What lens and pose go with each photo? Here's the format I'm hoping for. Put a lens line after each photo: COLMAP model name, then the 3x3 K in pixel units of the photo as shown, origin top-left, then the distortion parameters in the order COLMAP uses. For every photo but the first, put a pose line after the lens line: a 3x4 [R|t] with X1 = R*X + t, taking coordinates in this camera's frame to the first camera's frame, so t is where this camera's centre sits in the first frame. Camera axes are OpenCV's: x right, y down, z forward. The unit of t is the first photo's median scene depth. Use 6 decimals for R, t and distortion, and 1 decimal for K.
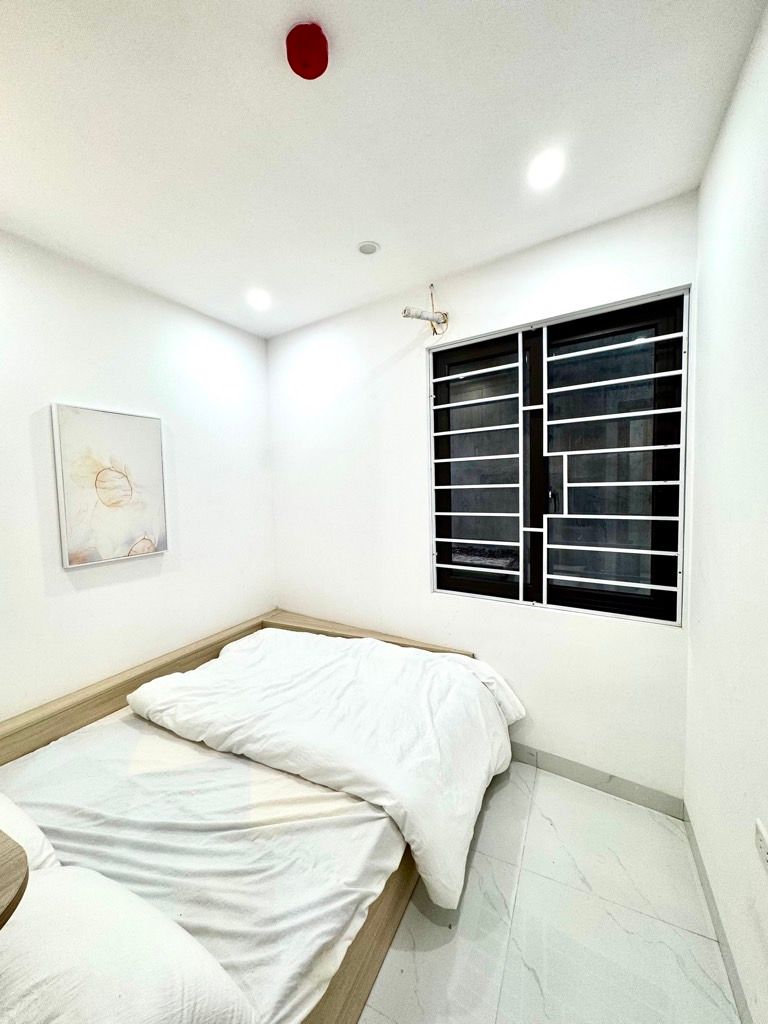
lens RADIAL K [[404.8, 0, 381.2], [0, 404.8, 509.7], [0, 0, 1]] dist [-0.001917, 0.000459]
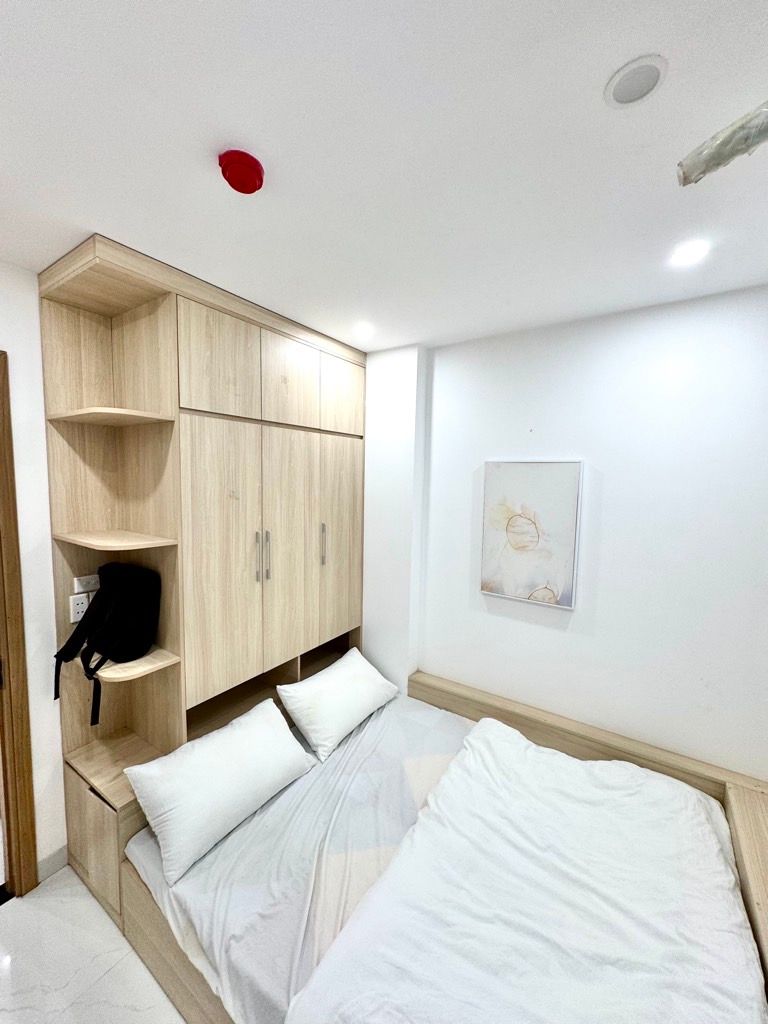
lens RADIAL K [[404.8, 0, 385.9], [0, 404.8, 507.8], [0, 0, 1]] dist [-0.001917, 0.000459]
pose [[-0.126547, 0.095738, -0.987330, 0.431558], [-0.068456, 0.992116, 0.104976, -0.206034], [0.989596, 0.080873, -0.118995, 0.758944]]
